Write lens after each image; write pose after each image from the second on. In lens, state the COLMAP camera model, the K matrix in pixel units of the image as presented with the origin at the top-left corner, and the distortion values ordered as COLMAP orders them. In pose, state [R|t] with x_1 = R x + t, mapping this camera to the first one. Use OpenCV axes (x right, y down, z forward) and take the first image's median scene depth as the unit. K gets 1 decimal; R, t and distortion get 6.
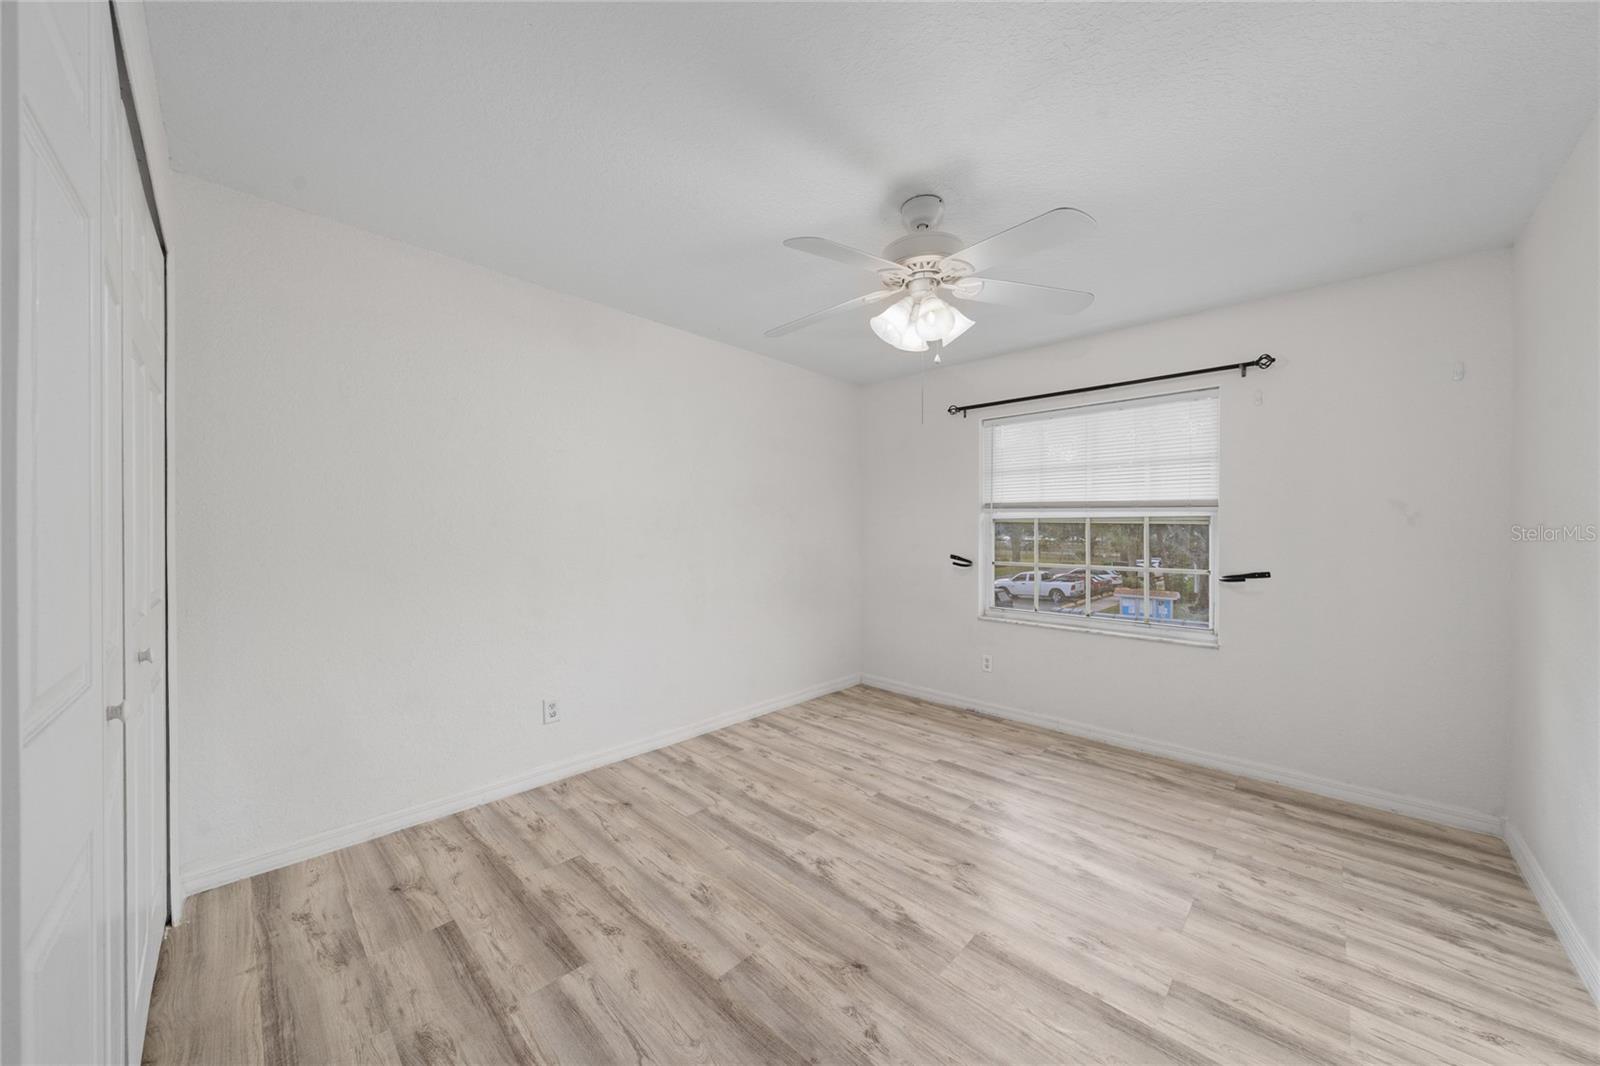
lens RADIAL K [[555.8, 0, 800.0], [0, 555.8, 533.0], [0, 0, 1]] dist [-0.000424, 0.000012]
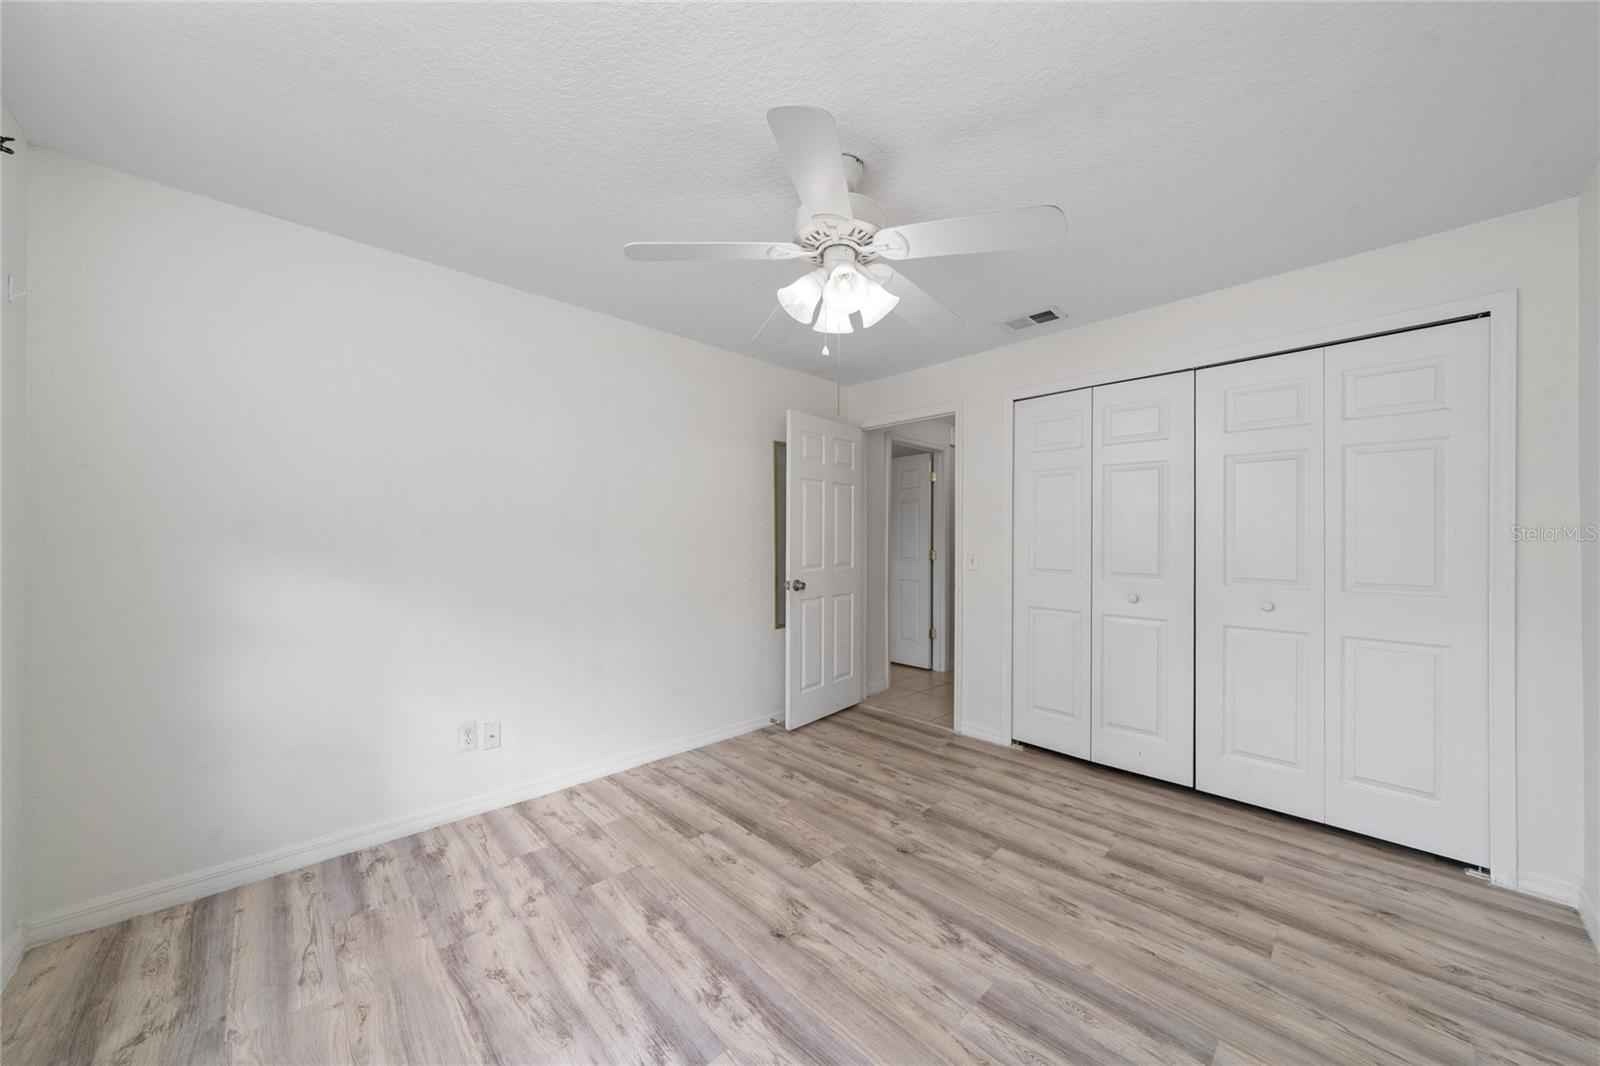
lens RADIAL K [[555.8, 0, 800.0], [0, 555.8, 533.0], [0, 0, 1]] dist [-0.000424, 0.000012]
pose [[-0.999137, -0.010939, 0.040068, 0.262393], [-0.011246, 0.999909, -0.007447, -0.004680], [-0.039983, -0.007891, -0.999169, 1.984810]]
